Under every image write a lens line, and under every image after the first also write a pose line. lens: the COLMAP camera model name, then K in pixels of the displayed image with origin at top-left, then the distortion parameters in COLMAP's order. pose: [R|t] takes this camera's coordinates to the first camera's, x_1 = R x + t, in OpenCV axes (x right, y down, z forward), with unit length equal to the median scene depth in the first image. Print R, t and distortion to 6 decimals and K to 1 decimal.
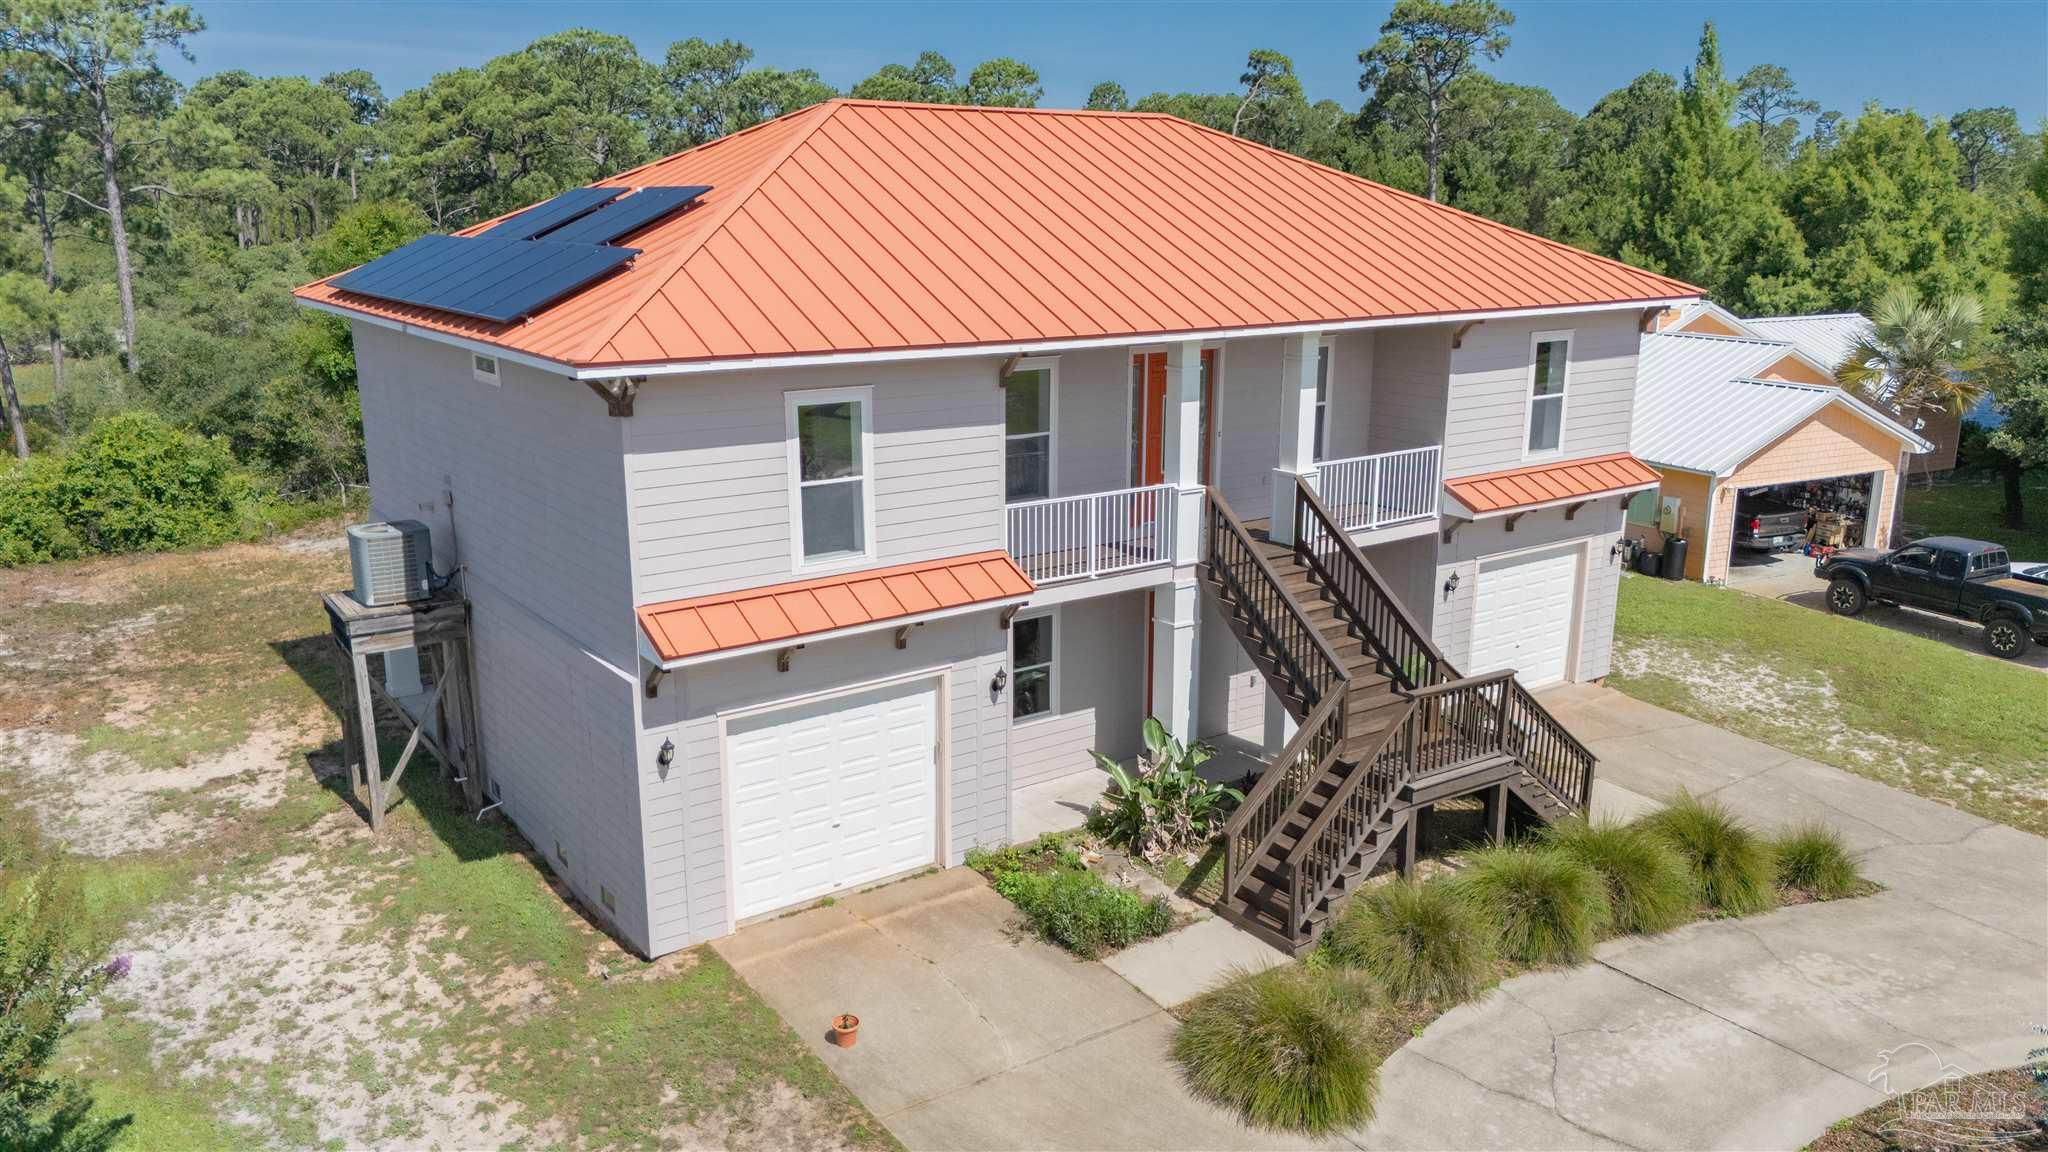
lens RADIAL K [[1532.7, 0, 1024.0], [0, 1532.7, 576.0], [0, 0, 1]] dist [0.024282, 0.001375]
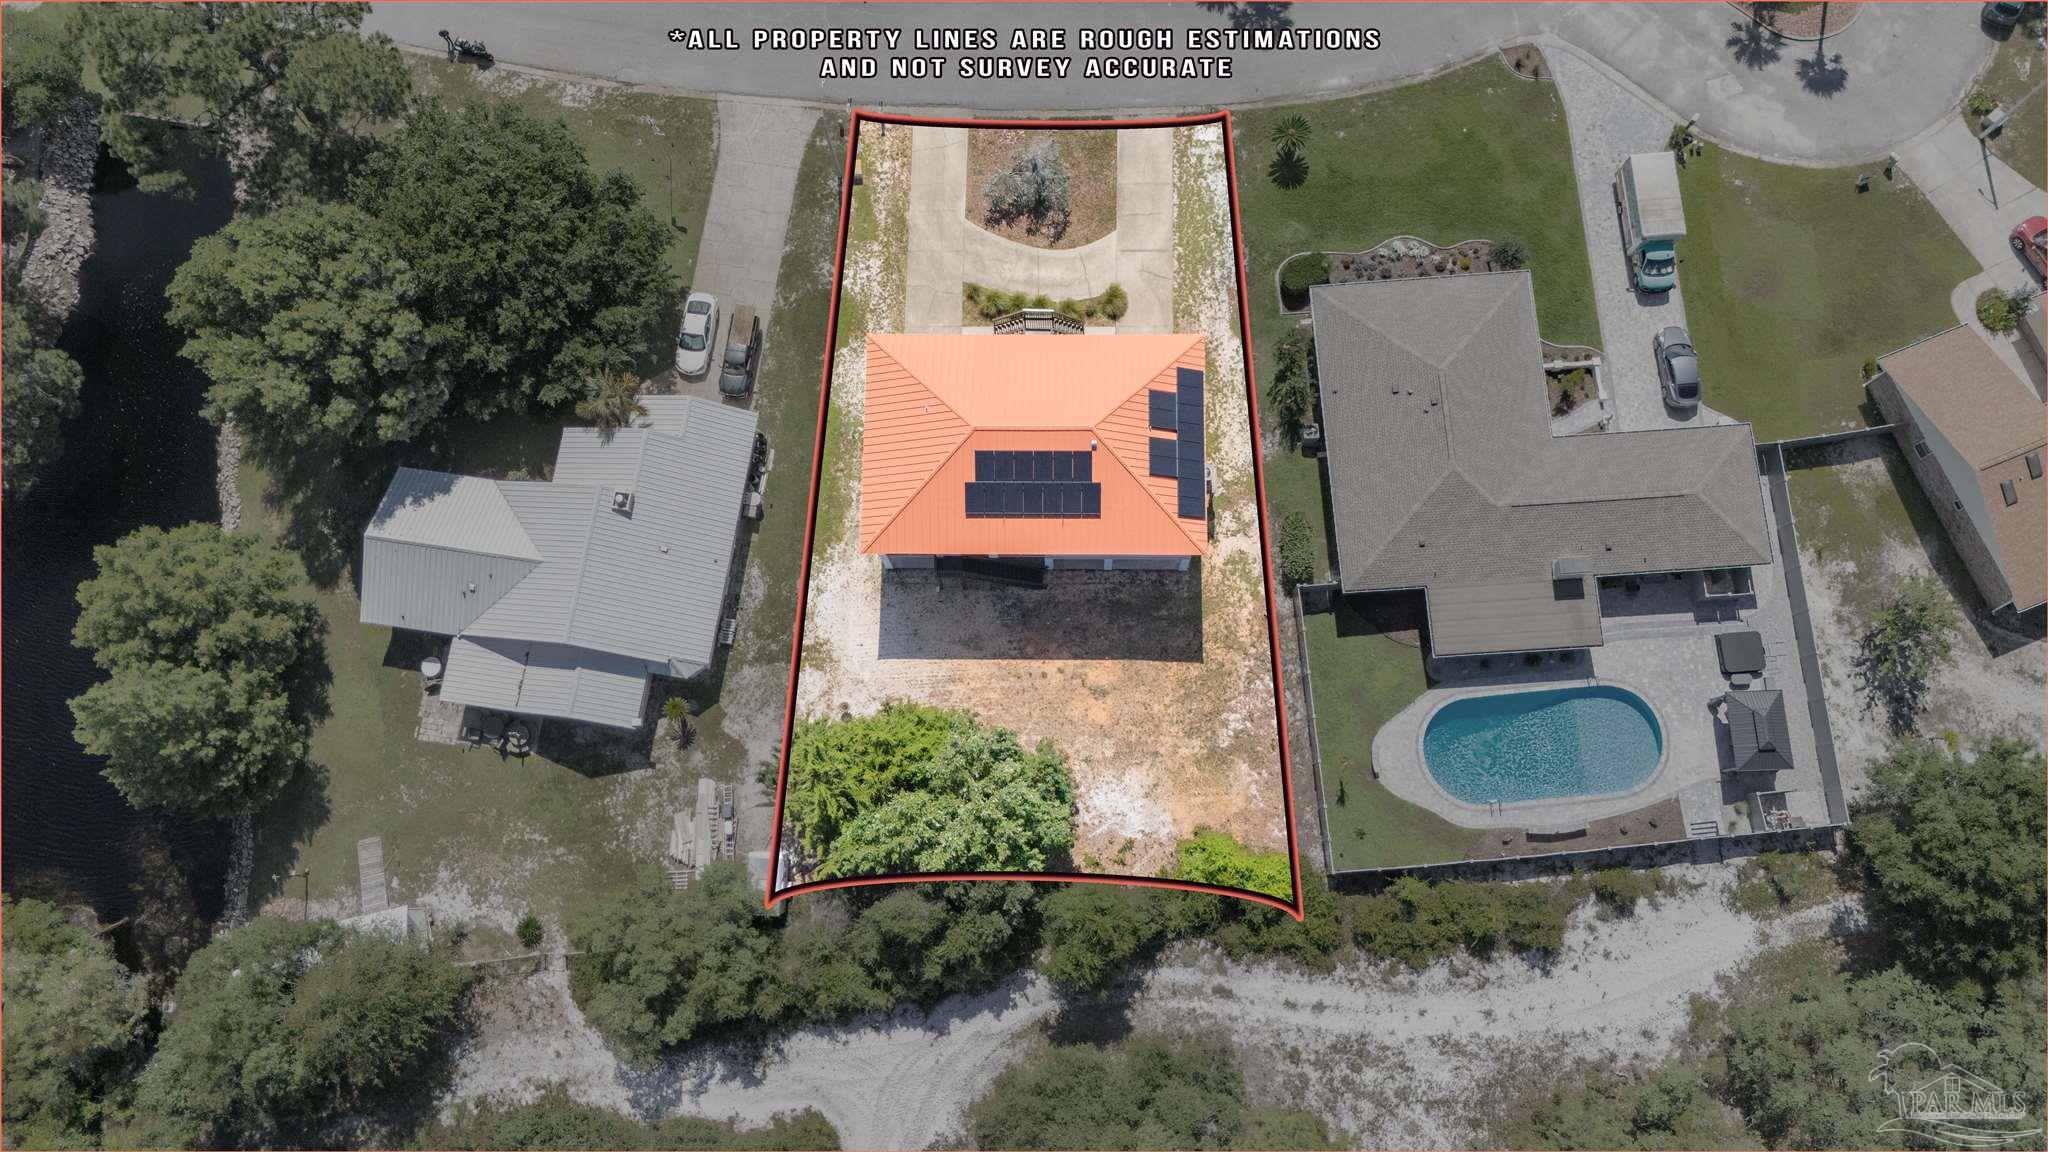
lens RADIAL K [[1501.7, 0, 1037.2], [0, 1501.7, 612.8], [0, 0, 1]] dist [0.021191, -0.005021]
pose [[-0.805532, -0.577708, 0.131798, -0.722662], [0.160727, 0.001063, 0.986998, -3.730756], [-0.570337, 0.816243, 0.091997, 1.071242]]
